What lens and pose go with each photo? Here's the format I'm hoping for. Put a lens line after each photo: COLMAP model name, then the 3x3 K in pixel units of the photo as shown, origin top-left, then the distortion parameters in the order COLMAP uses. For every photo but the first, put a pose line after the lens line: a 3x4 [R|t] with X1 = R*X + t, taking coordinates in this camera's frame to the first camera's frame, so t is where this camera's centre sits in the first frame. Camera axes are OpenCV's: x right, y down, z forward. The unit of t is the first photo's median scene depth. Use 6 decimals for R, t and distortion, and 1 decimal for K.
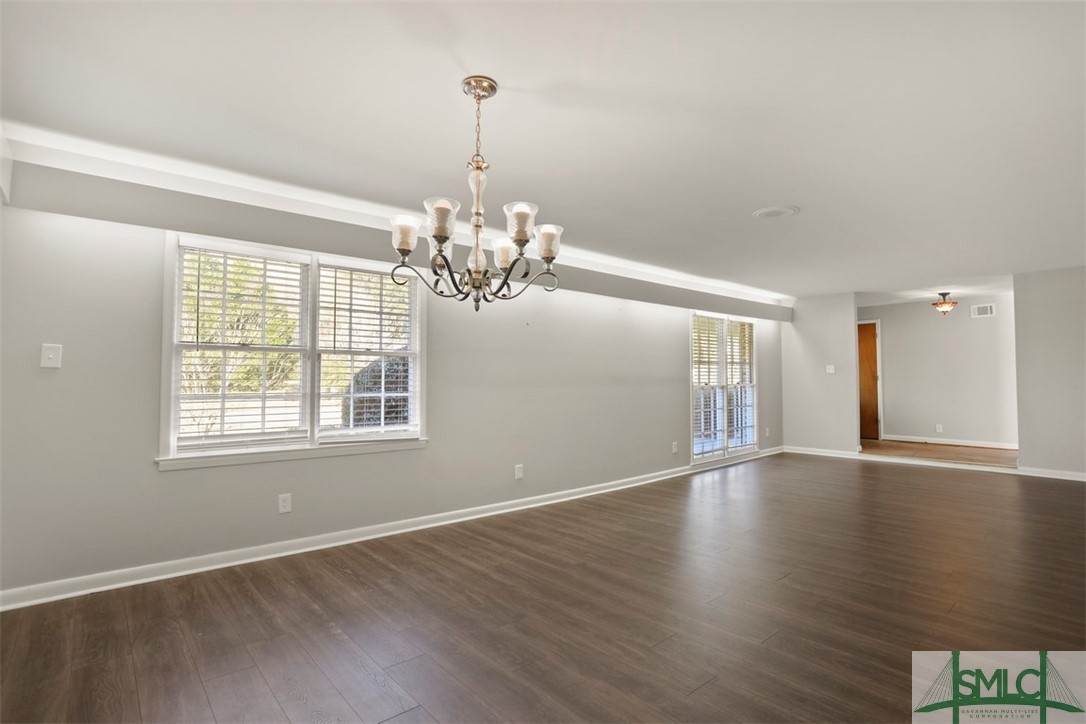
lens RADIAL K [[543.3, 0, 535.2], [0, 543.3, 366.0], [0, 0, 1]] dist [-0.003252, 0.001036]
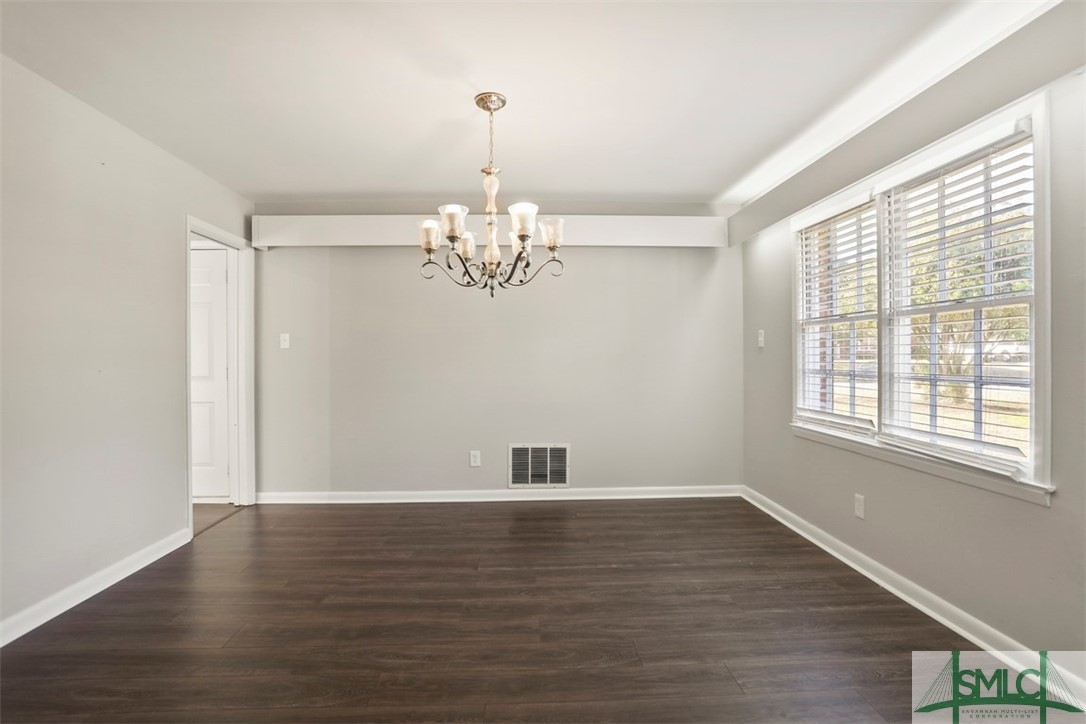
lens RADIAL K [[543.3, 0, 542.7], [0, 543.3, 359.5], [0, 0, 1]] dist [-0.003252, 0.001036]
pose [[-0.619409, 0.005776, -0.785047, 0.553047], [0.031837, 0.999335, -0.017767, 0.038476], [0.784423, -0.035999, -0.619181, 1.333623]]
